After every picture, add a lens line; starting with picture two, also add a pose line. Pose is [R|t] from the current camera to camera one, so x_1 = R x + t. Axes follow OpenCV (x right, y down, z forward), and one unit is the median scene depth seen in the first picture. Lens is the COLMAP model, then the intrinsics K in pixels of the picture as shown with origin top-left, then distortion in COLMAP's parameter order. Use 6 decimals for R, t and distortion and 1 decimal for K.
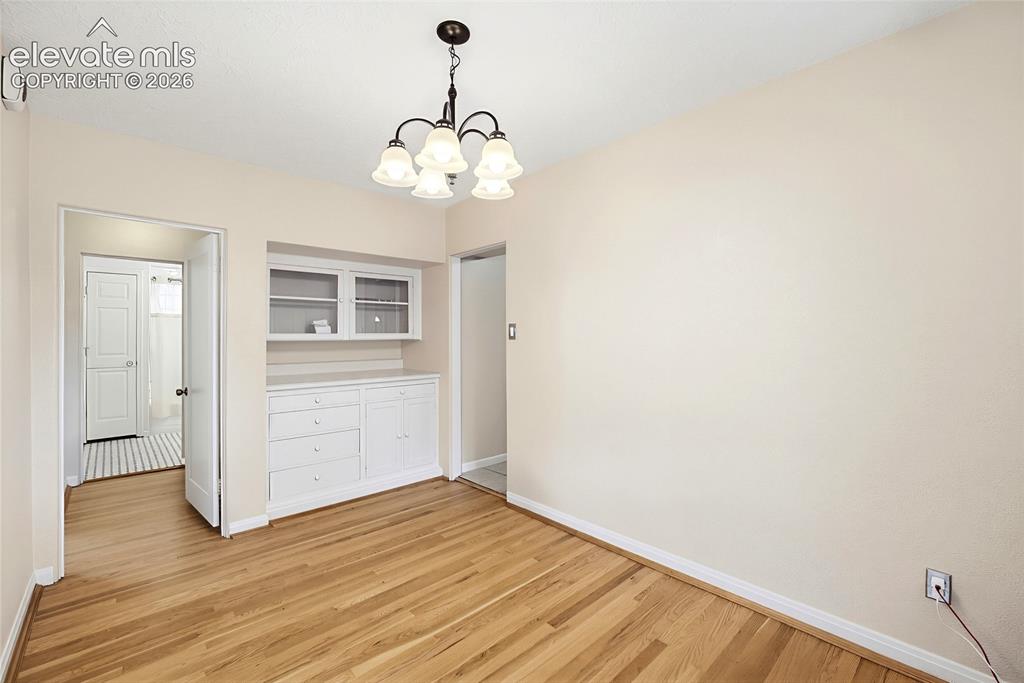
lens RADIAL K [[437.0, 0, 507.1], [0, 437.0, 337.7], [0, 0, 1]] dist [-0.013712, 0.003179]
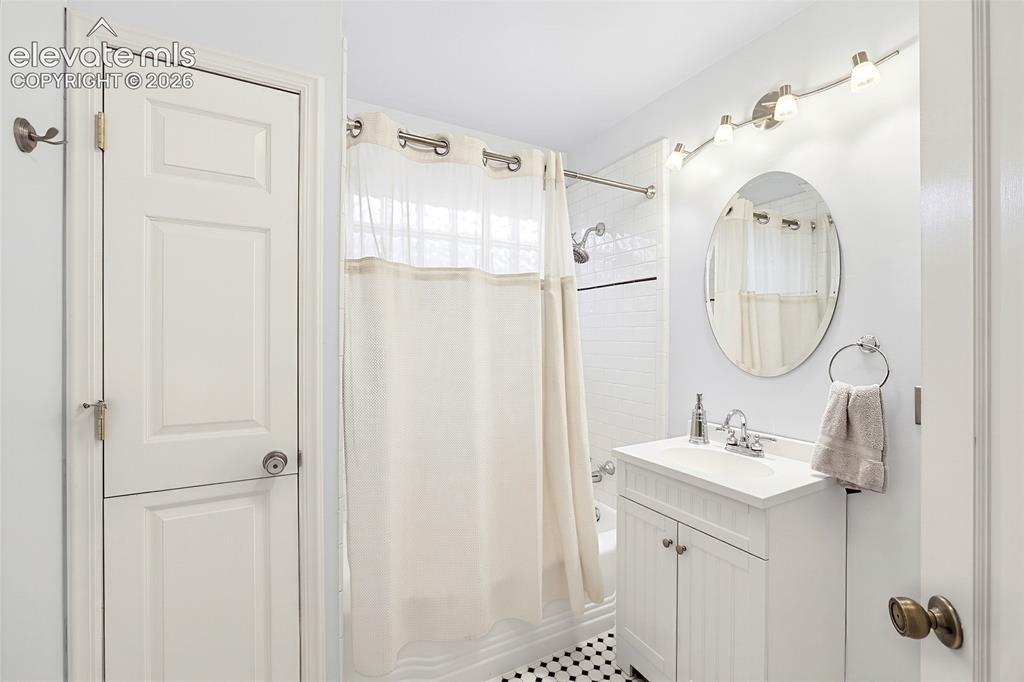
lens RADIAL K [[437.0, 0, 514.8], [0, 437.0, 341.0], [0, 0, 1]] dist [-0.013712, 0.003179]
pose [[0.969786, -0.001572, -0.243953, -0.684089], [0.001404, 0.999999, -0.000864, -0.006829], [0.243954, 0.000496, 0.969787, 0.799176]]
